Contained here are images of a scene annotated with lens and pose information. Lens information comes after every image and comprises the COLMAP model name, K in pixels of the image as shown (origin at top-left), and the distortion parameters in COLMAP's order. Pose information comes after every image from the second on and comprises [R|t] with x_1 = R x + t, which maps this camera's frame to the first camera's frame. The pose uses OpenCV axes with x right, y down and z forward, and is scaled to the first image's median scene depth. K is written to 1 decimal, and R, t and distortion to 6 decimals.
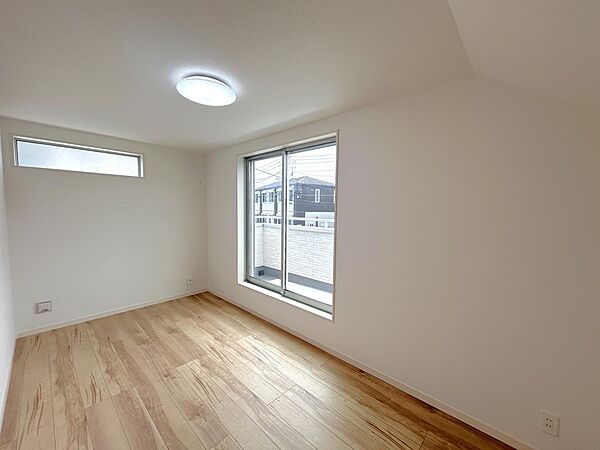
lens RADIAL K [[242.0, 0, 300.2], [0, 242.0, 227.8], [0, 0, 1]] dist [-0.000364, -0.000372]
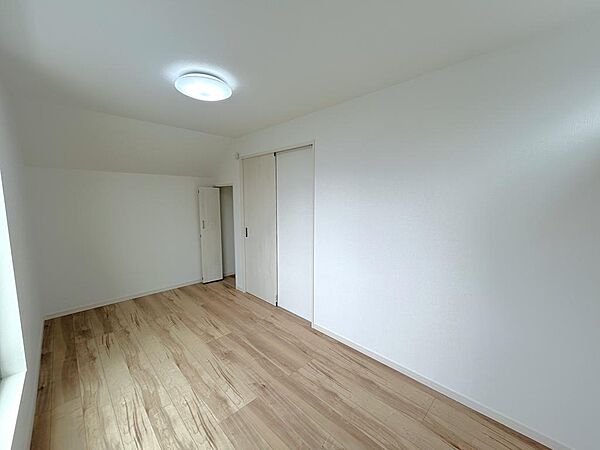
lens RADIAL K [[242.0, 0, 300.6], [0, 242.0, 227.1], [0, 0, 1]] dist [-0.000364, -0.000372]
pose [[-0.999098, -0.022226, 0.036180, -0.696369], [-0.014641, 0.980134, 0.197796, -0.152485], [-0.039858, 0.197088, -0.979575, 1.729486]]
